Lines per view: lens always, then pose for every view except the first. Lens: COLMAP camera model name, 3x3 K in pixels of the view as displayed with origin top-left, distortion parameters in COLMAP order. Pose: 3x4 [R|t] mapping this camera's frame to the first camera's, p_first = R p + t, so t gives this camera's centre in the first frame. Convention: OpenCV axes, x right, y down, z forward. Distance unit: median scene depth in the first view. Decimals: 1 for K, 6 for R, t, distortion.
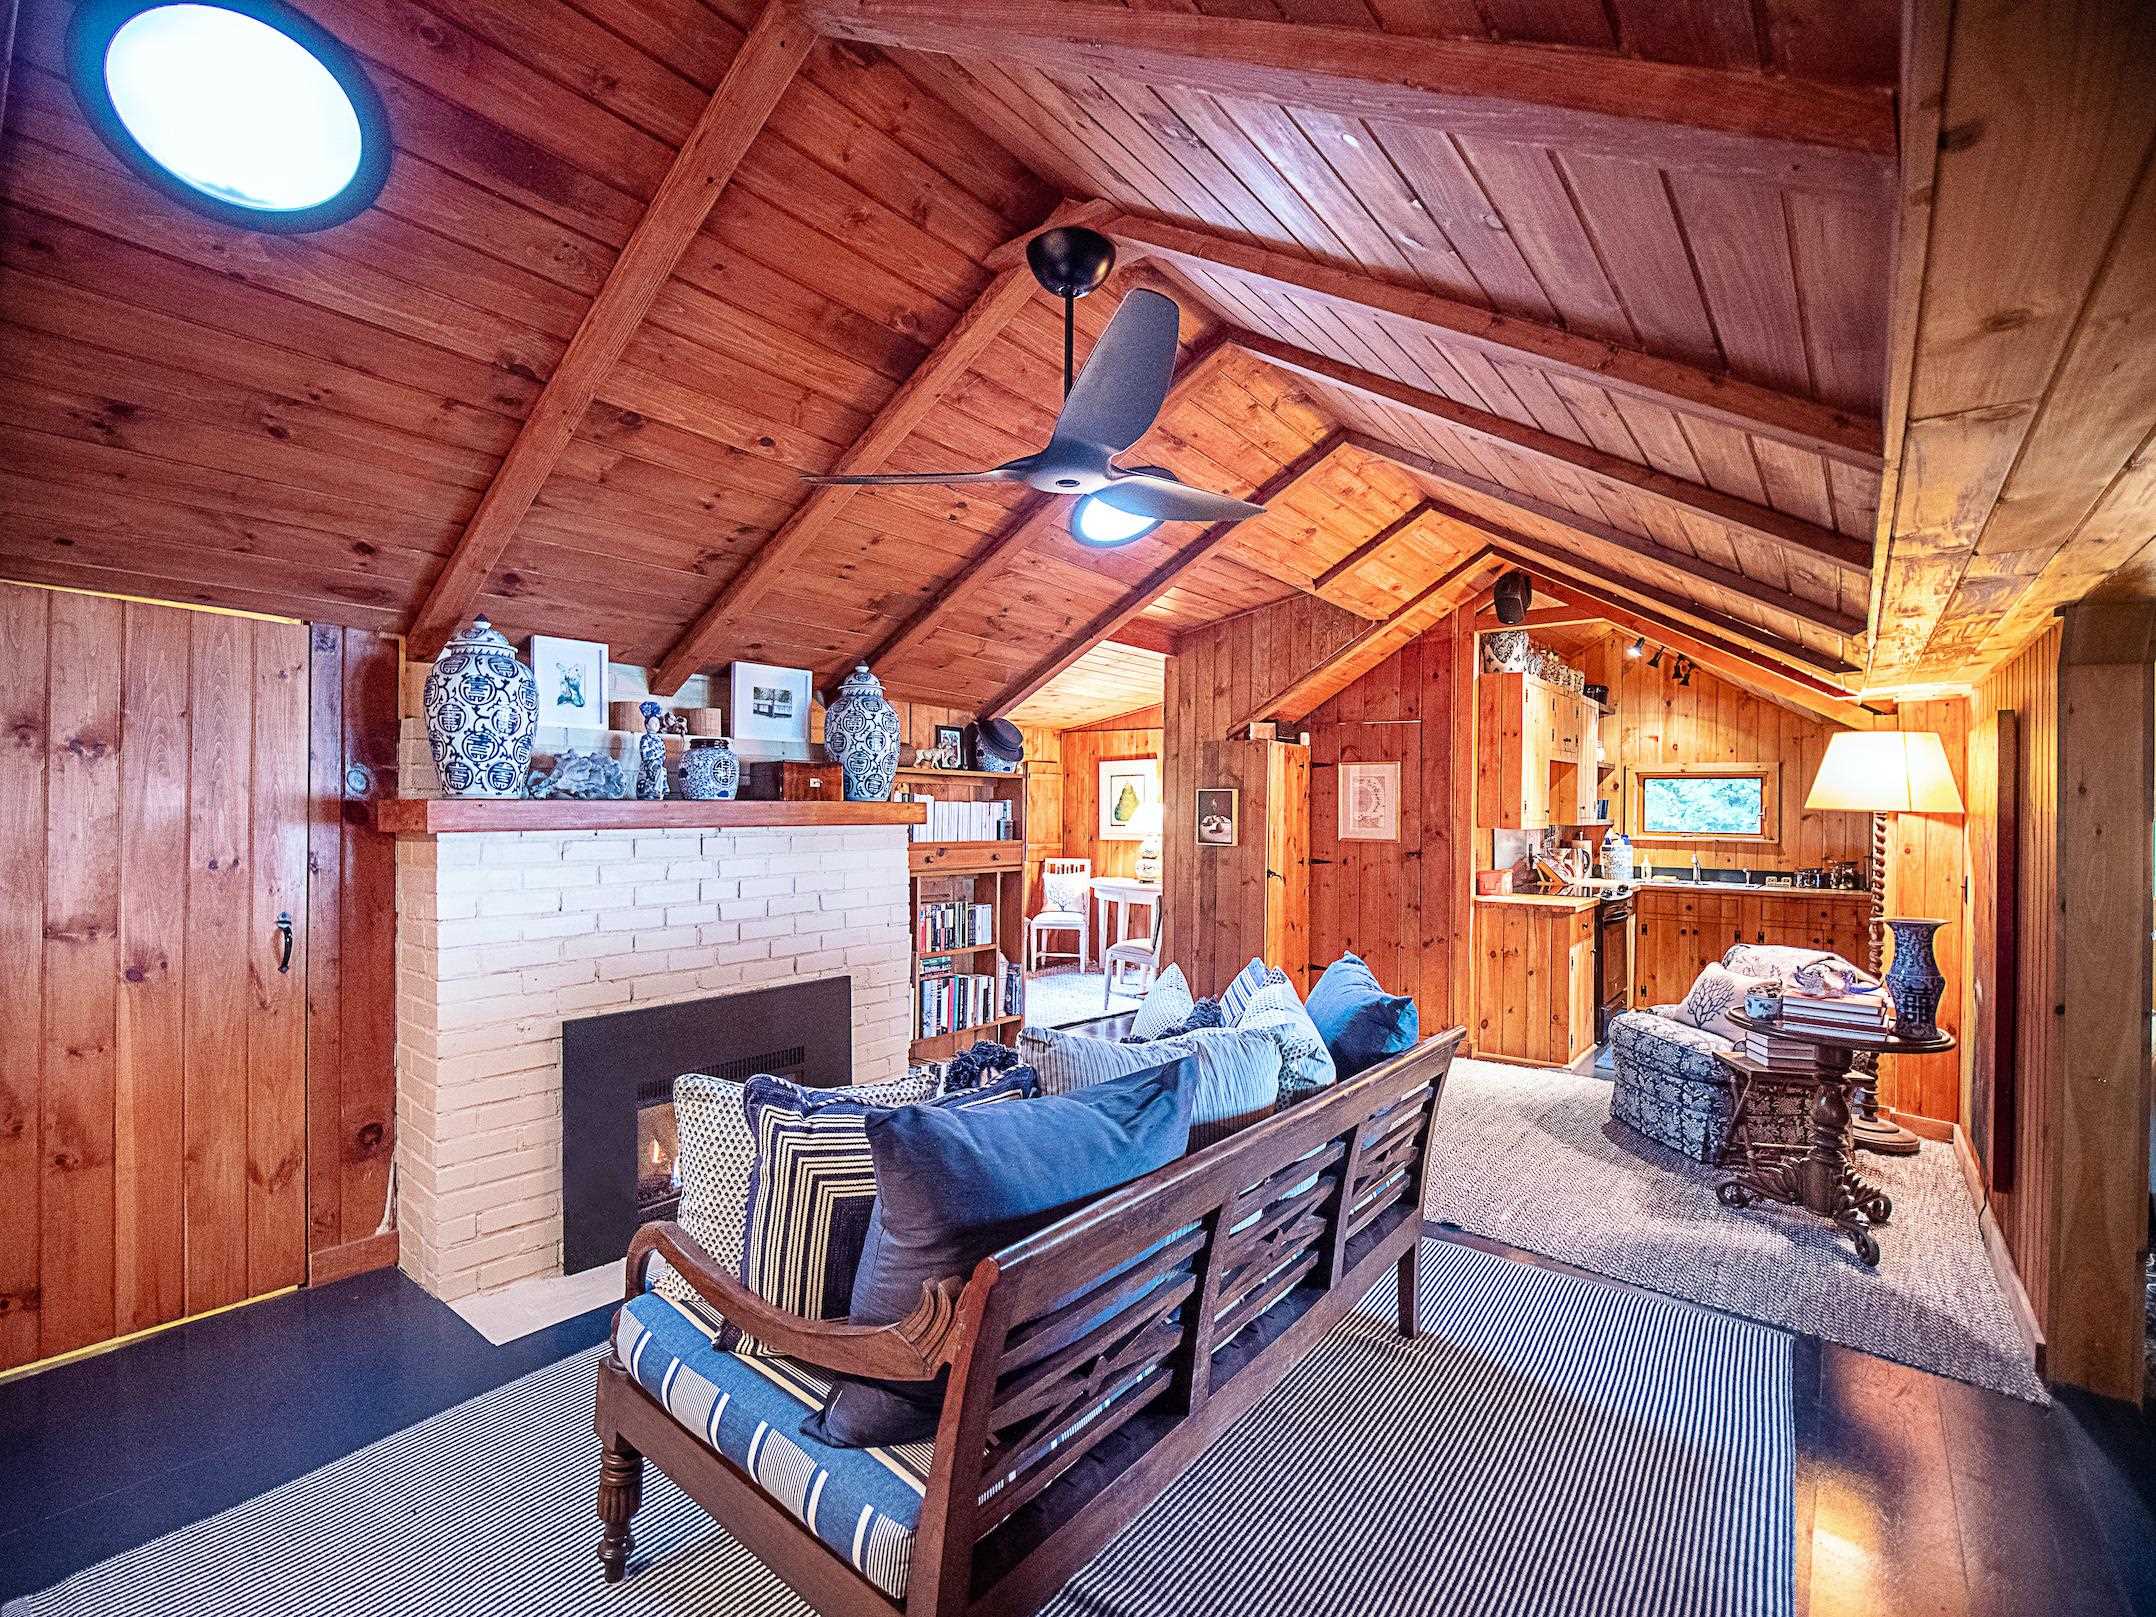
lens RADIAL K [[989.0, 0, 1075.2], [0, 989.0, 798.1], [0, 0, 1]] dist [-0.019113, -0.000869]
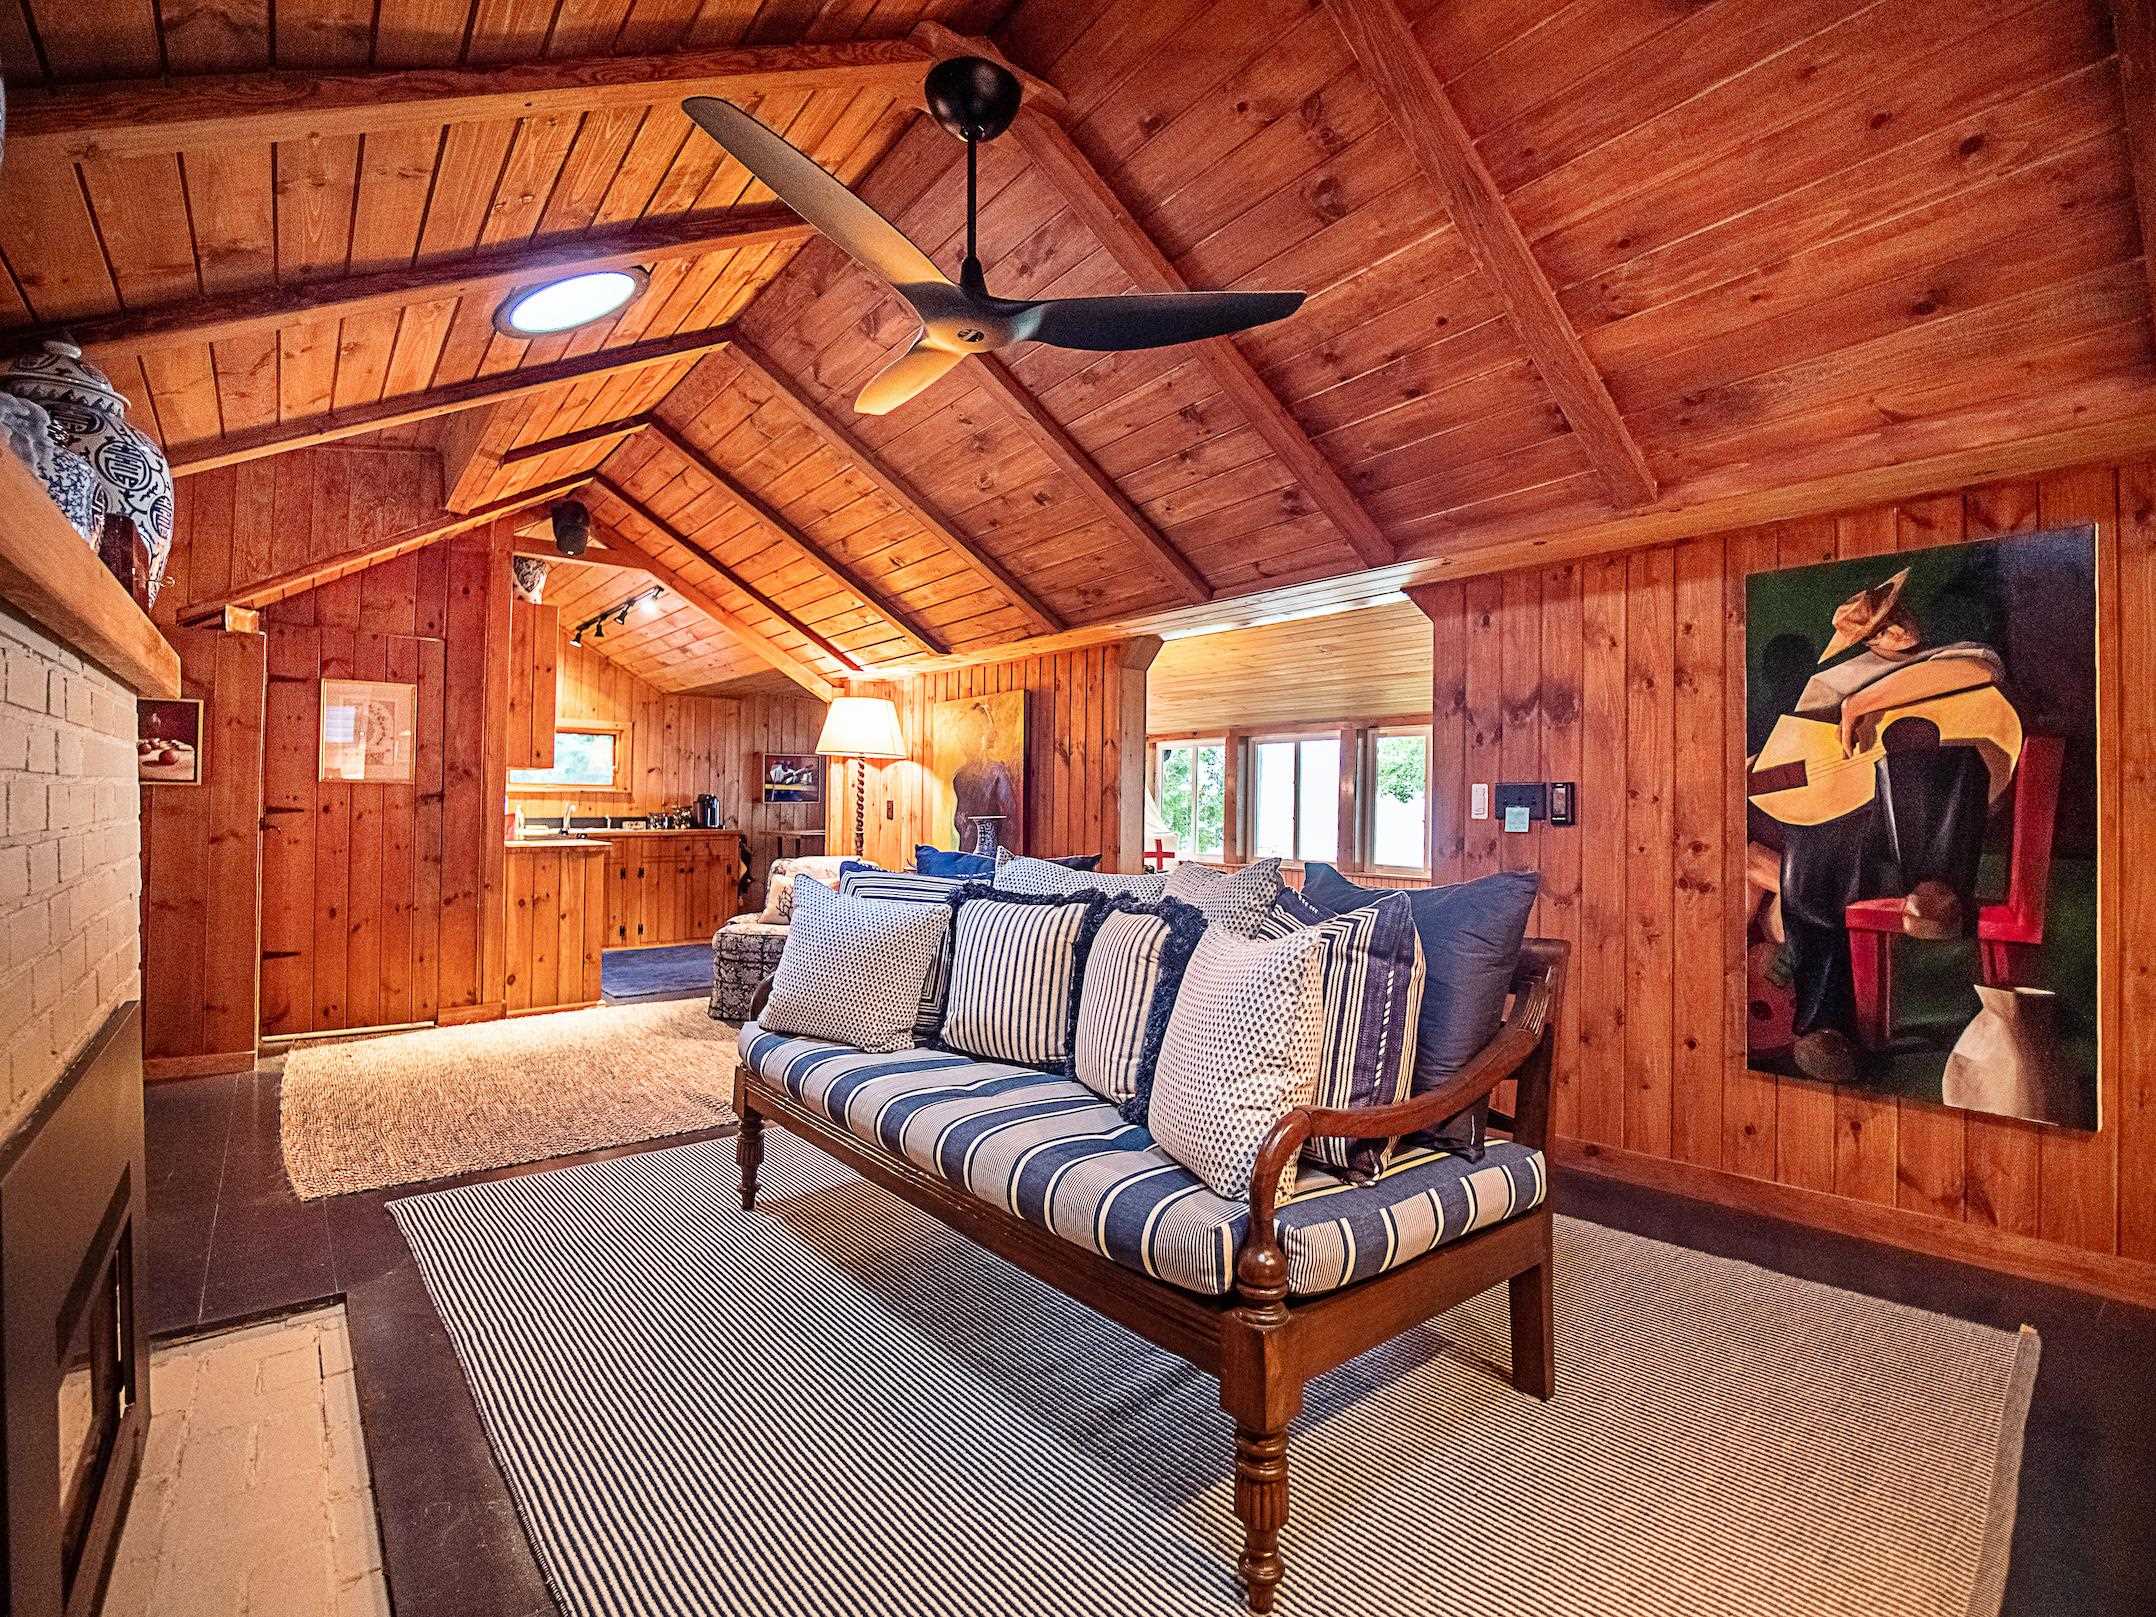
lens RADIAL K [[989.0, 0, 1075.2], [0, 989.0, 798.1], [0, 0, 1]] dist [-0.019113, -0.000869]
pose [[0.210900, -0.002112, 0.977505, -0.363784], [-0.014280, 0.999884, 0.005241, 0.045911], [-0.977403, -0.015064, 0.210845, 0.285682]]
